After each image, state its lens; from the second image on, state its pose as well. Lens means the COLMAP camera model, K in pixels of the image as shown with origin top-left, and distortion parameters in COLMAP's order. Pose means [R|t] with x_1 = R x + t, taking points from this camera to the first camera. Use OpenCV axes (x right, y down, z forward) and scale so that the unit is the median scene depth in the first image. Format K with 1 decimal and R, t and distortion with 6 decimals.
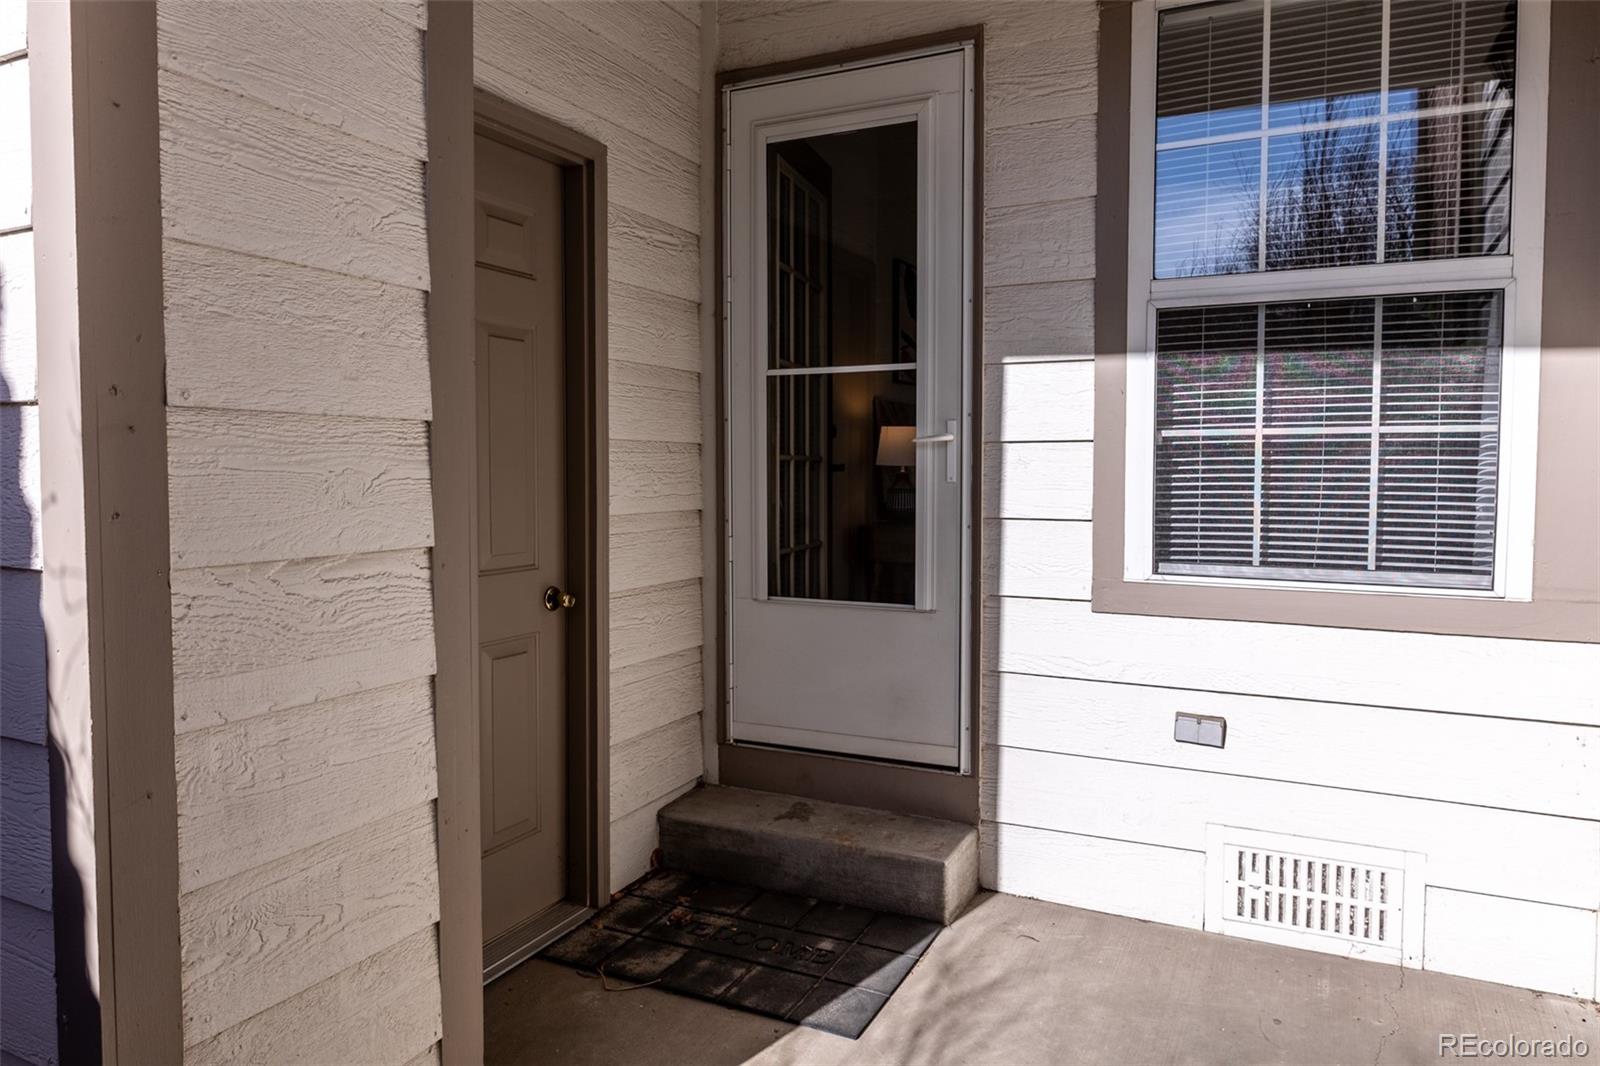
lens RADIAL K [[1081.9, 0, 797.0], [0, 1081.9, 525.2], [0, 0, 1]] dist [0.005755, 0.001746]
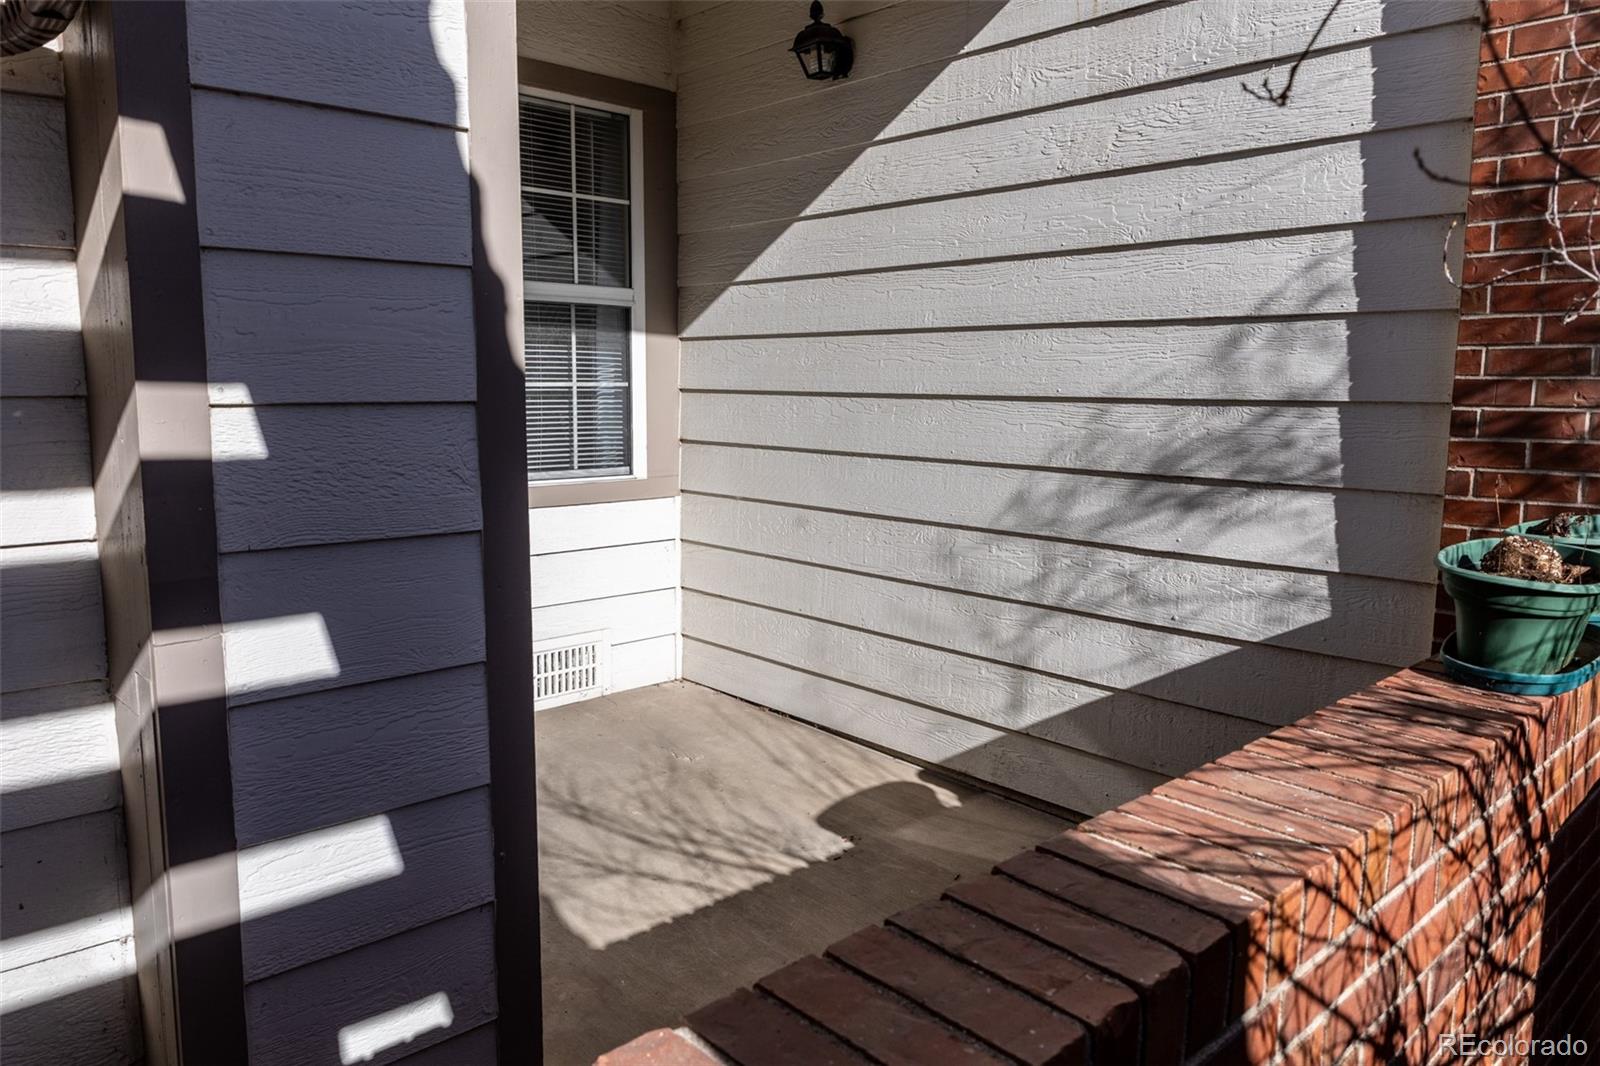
lens RADIAL K [[1081.9, 0, 798.1], [0, 1081.9, 534.2], [0, 0, 1]] dist [0.005755, 0.001746]
pose [[0.356343, -0.124993, 0.925957, -0.938196], [0.044069, 0.992157, 0.116970, -0.039855], [-0.933315, -0.000875, 0.359057, 0.090715]]
